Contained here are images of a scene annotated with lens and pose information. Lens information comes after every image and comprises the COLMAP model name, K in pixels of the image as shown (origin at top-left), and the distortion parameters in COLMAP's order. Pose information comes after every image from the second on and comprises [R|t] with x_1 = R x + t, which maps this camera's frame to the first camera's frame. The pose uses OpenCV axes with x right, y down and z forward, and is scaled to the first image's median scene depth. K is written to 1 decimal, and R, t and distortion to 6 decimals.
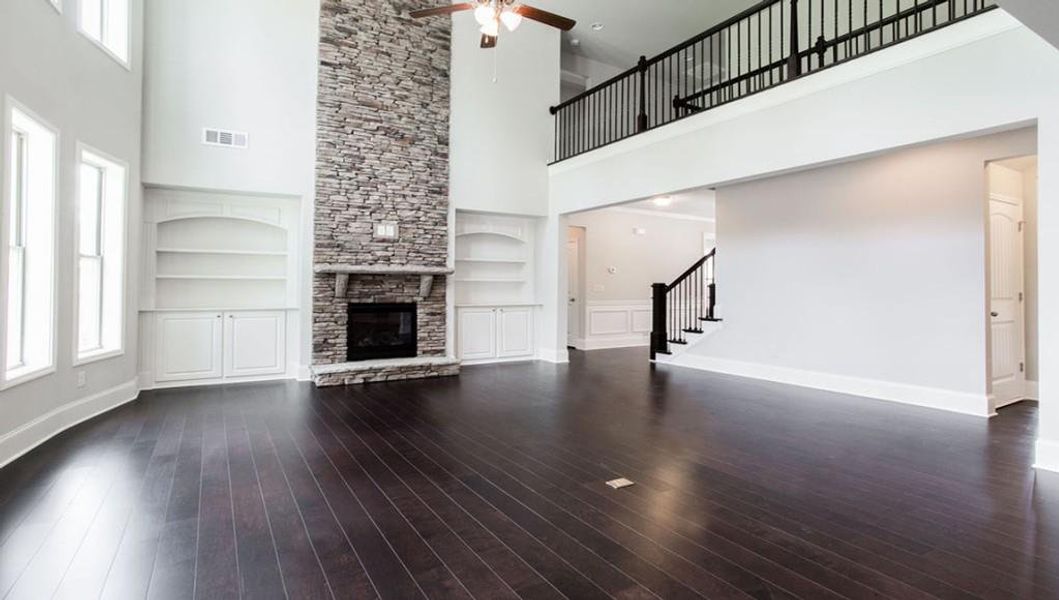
lens RADIAL K [[524.7, 0, 525.9], [0, 524.7, 266.1], [0, 0, 1]] dist [-0.040177, 0.000448]
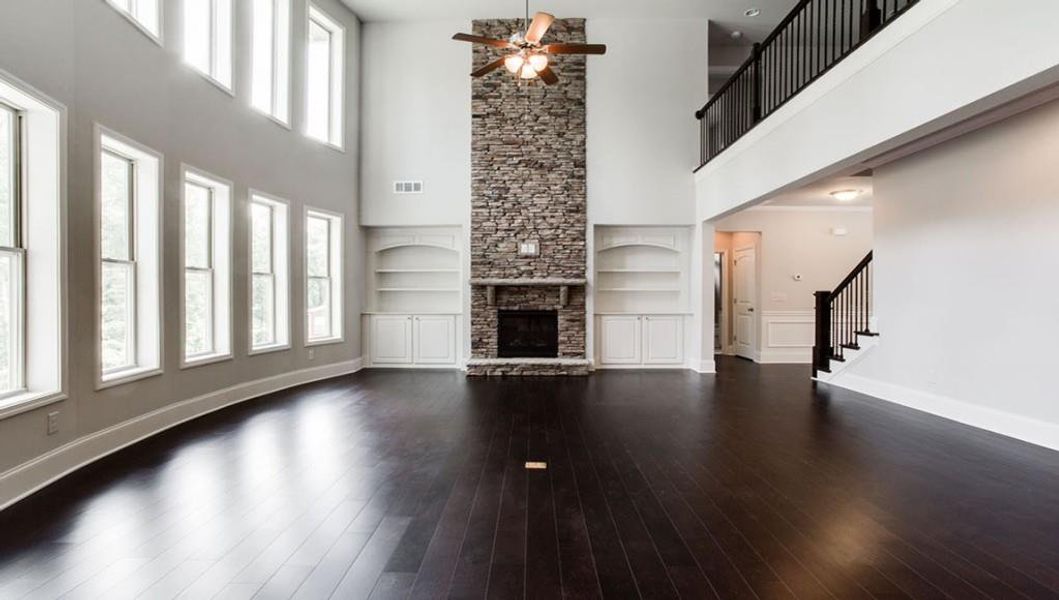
lens RADIAL K [[519.0, 0, 523.3], [0, 519.0, 290.6], [0, 0, 1]] dist [-0.070058, 0.028354]
pose [[0.844145, -0.008273, -0.536051, 0.334418], [0.023565, 0.999487, 0.021683, 0.000877], [0.535596, -0.030935, 0.843907, 0.010748]]
